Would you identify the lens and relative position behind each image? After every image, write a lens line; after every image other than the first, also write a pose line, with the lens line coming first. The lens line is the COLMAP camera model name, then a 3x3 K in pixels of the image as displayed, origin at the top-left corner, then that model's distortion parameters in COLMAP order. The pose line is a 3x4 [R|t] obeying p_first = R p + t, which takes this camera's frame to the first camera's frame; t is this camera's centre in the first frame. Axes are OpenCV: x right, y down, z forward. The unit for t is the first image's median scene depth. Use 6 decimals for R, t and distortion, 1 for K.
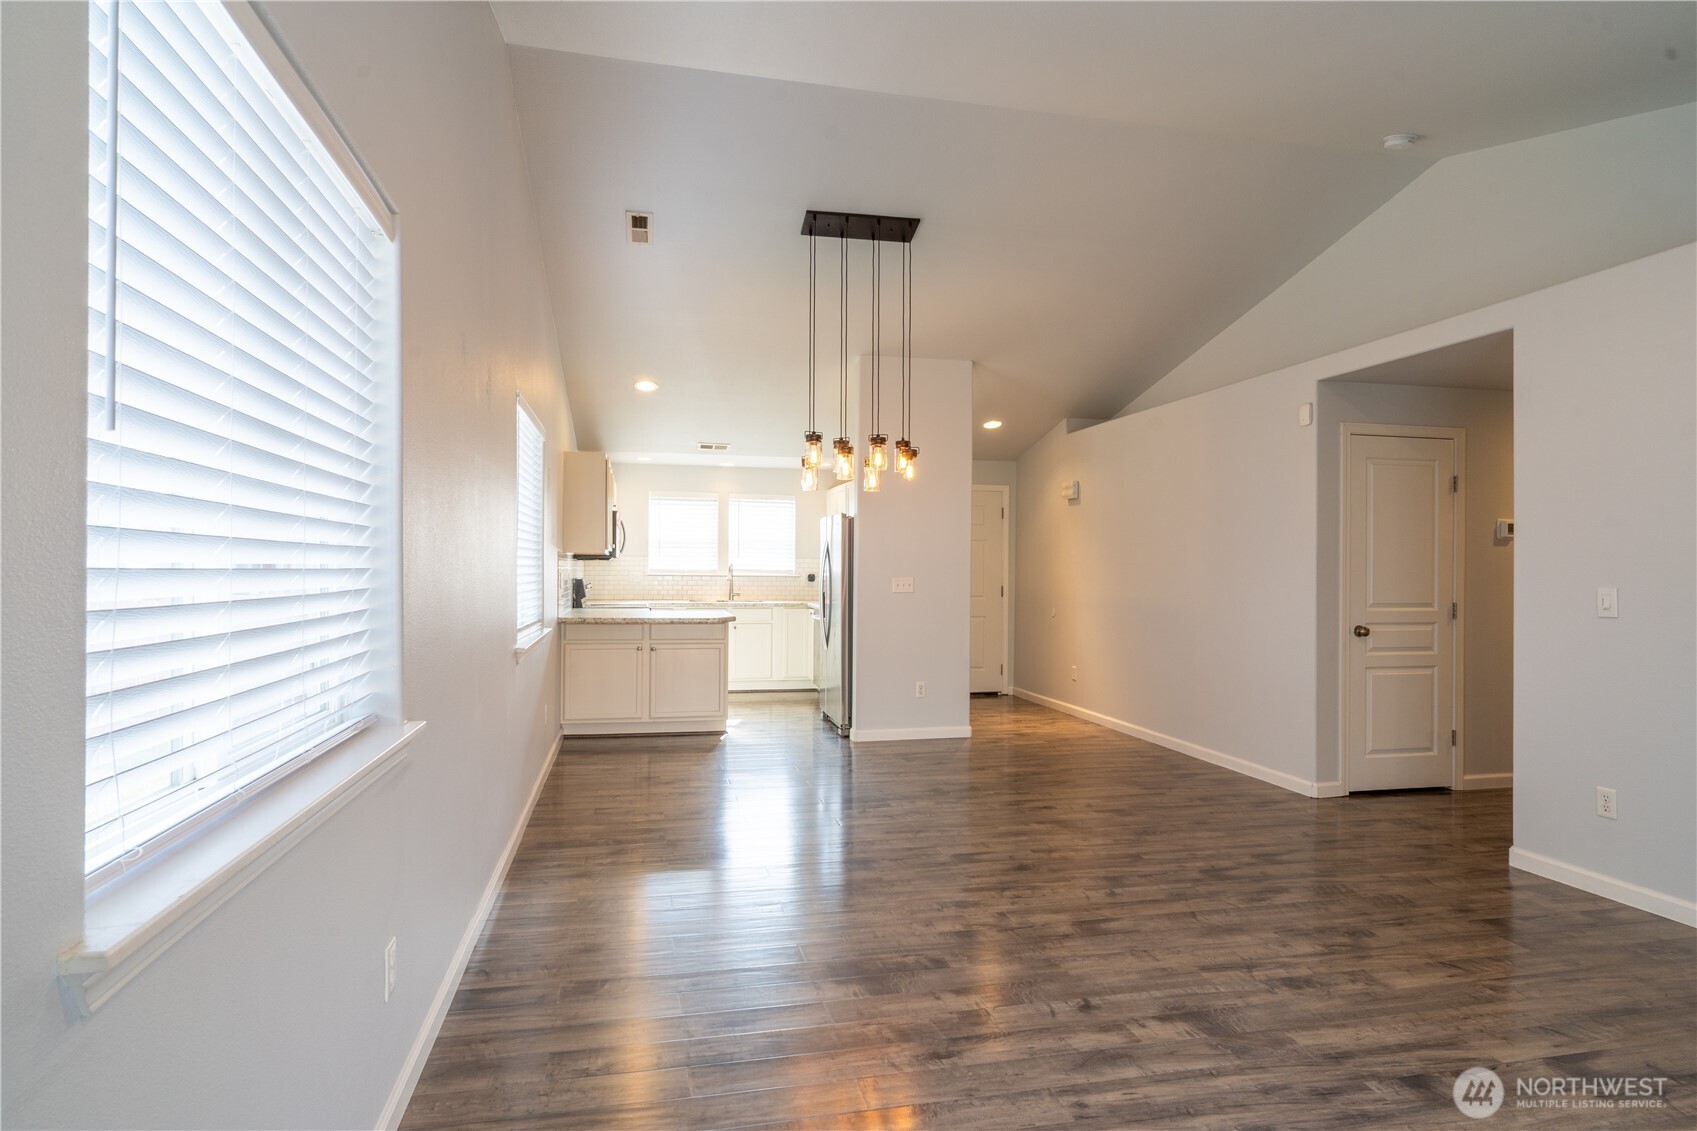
lens RADIAL K [[889.2, 0, 843.5], [0, 889.2, 564.6], [0, 0, 1]] dist [0.002645, -0.001137]
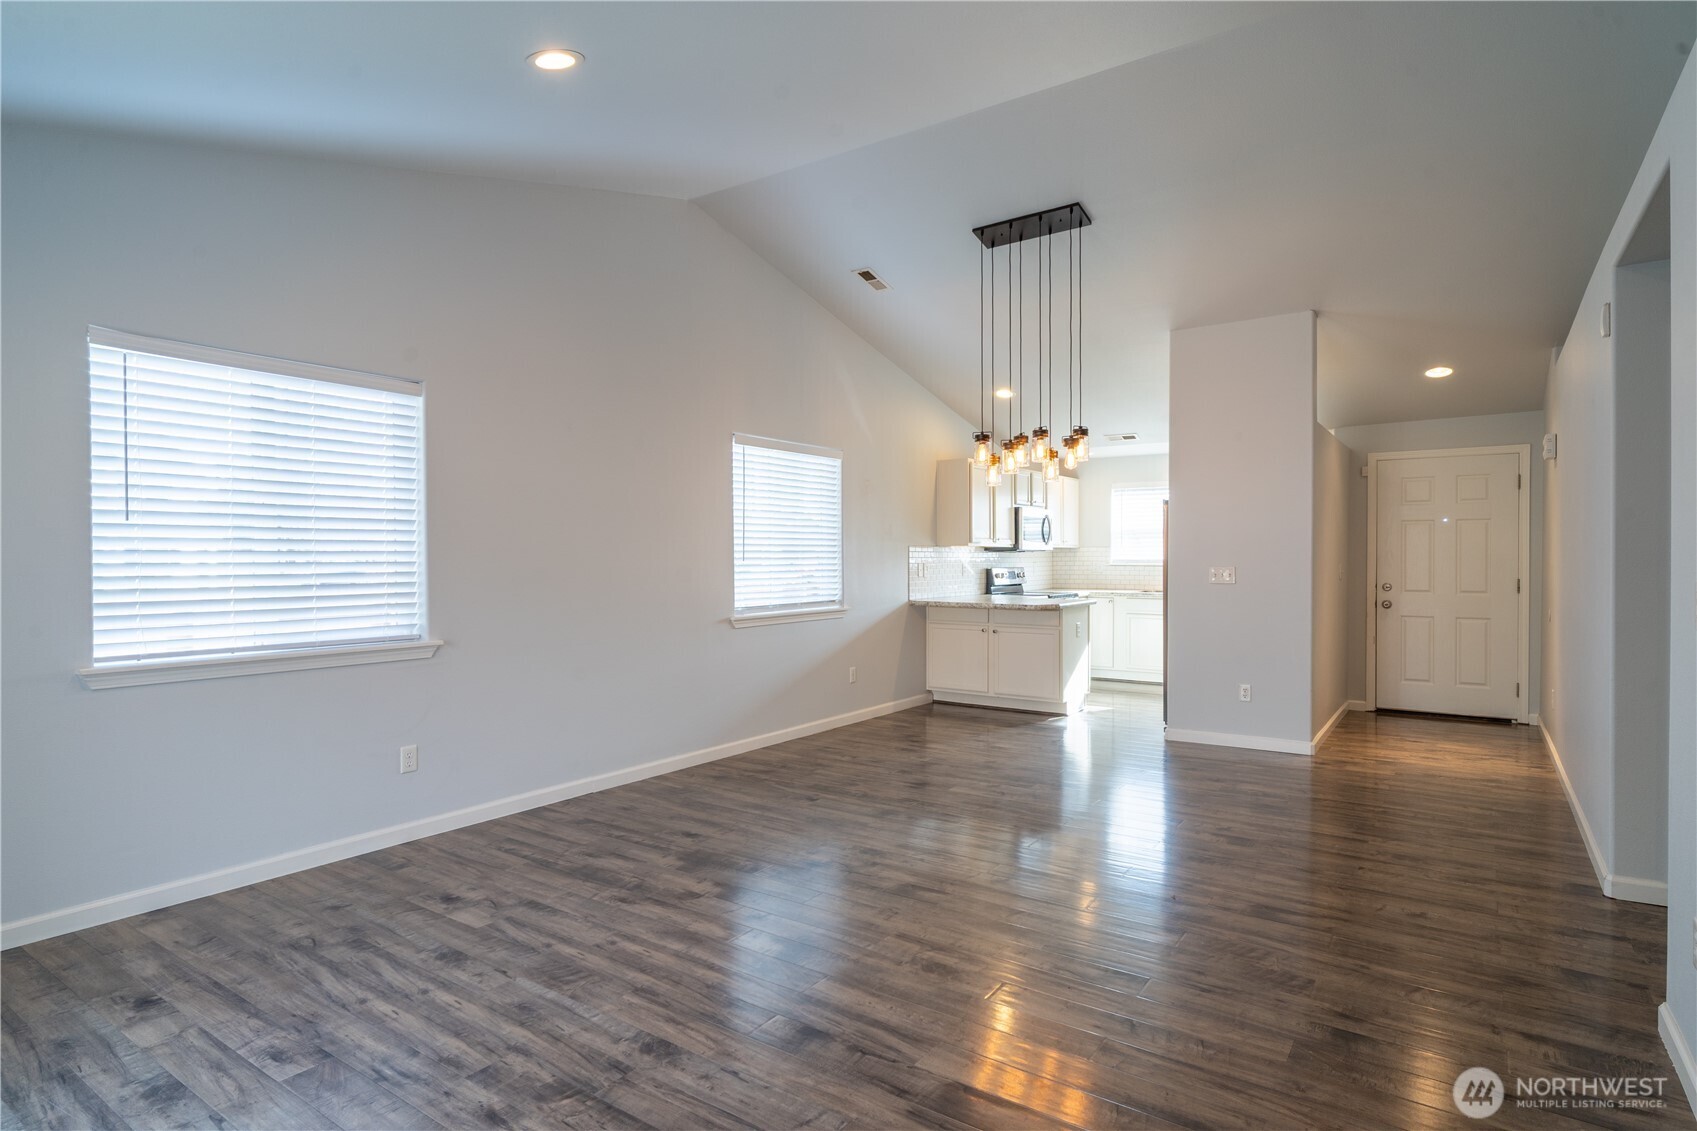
lens RADIAL K [[897.2, 0, 852.4], [0, 897.2, 579.3], [0, 0, 1]] dist [0.001782, 0.002241]
pose [[0.682073, 0.008826, -0.731231, 0.853240], [0.010870, 0.999694, 0.022205, 0.003711], [0.731203, -0.023093, 0.681768, 0.177893]]
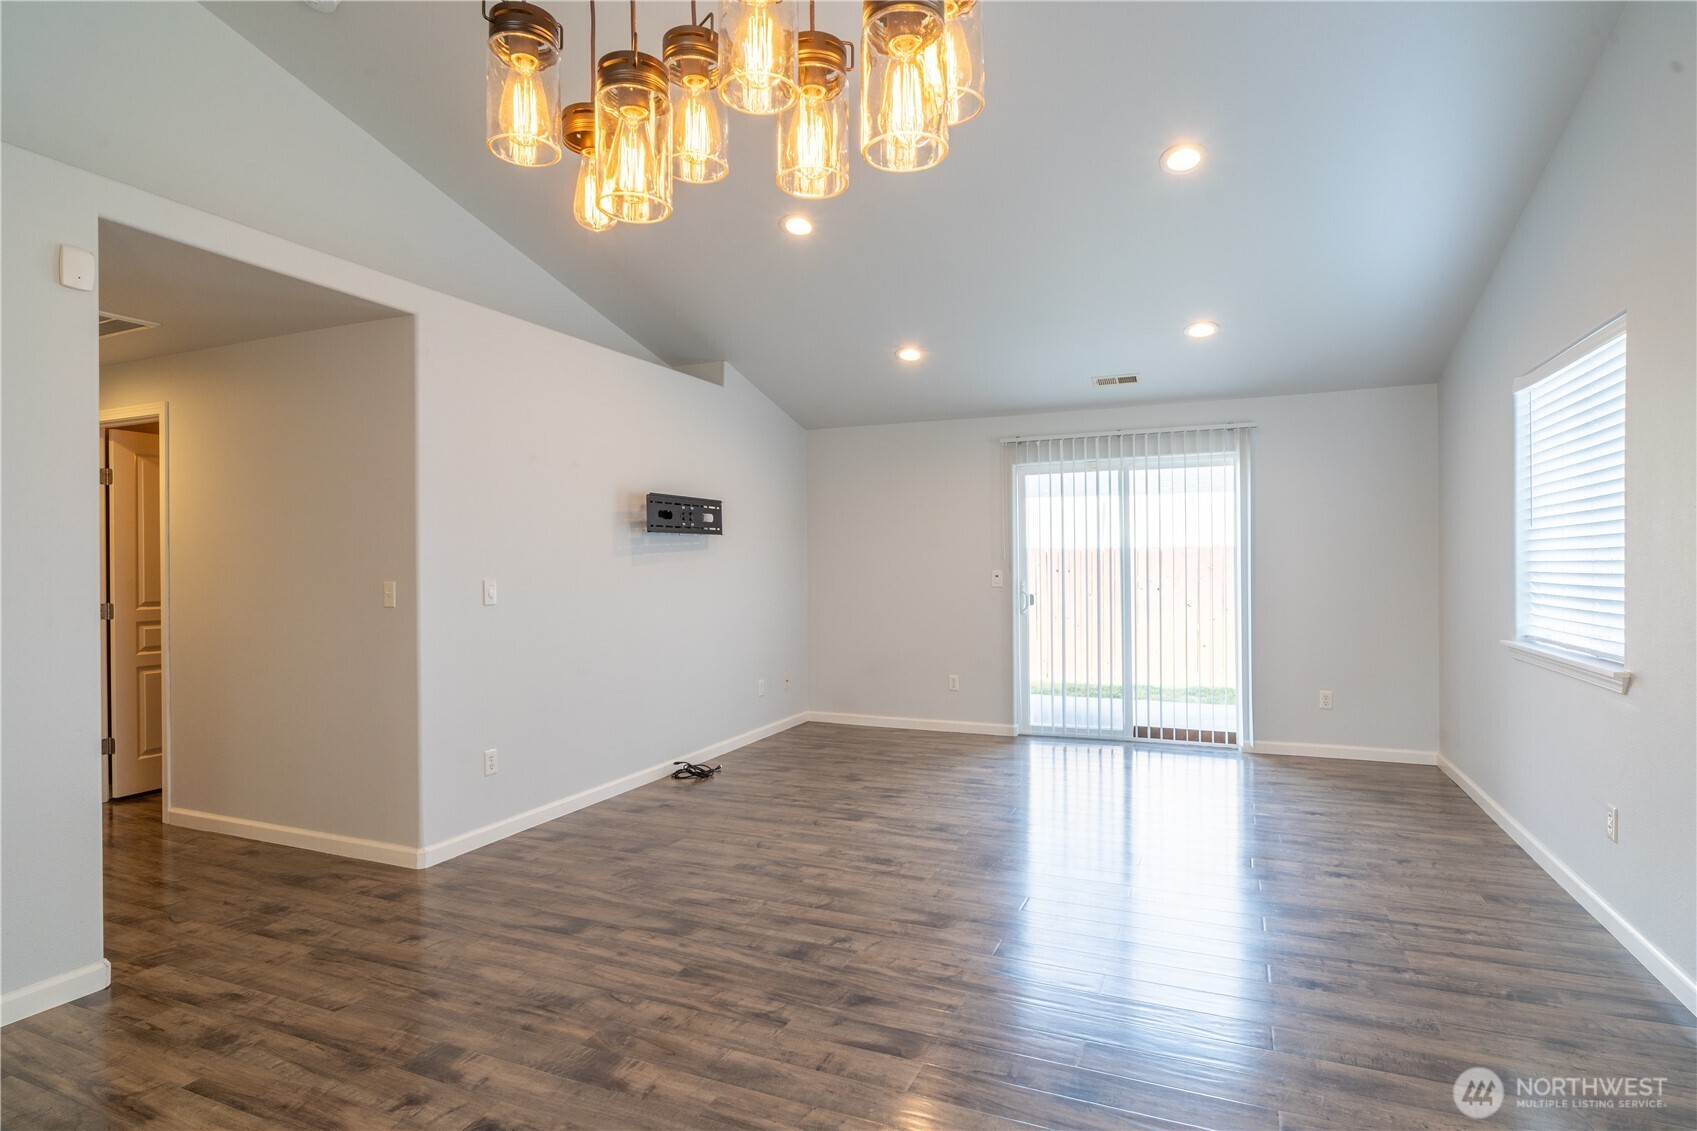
lens RADIAL K [[891.5, 0, 802.6], [0, 891.5, 570.6], [0, 0, 1]] dist [0.000208, 0.000144]
pose [[-0.779438, -0.005458, 0.626455, -0.193132], [-0.001783, 0.999977, 0.006494, 0.004589], [-0.626477, 0.003945, -0.779430, 1.561417]]
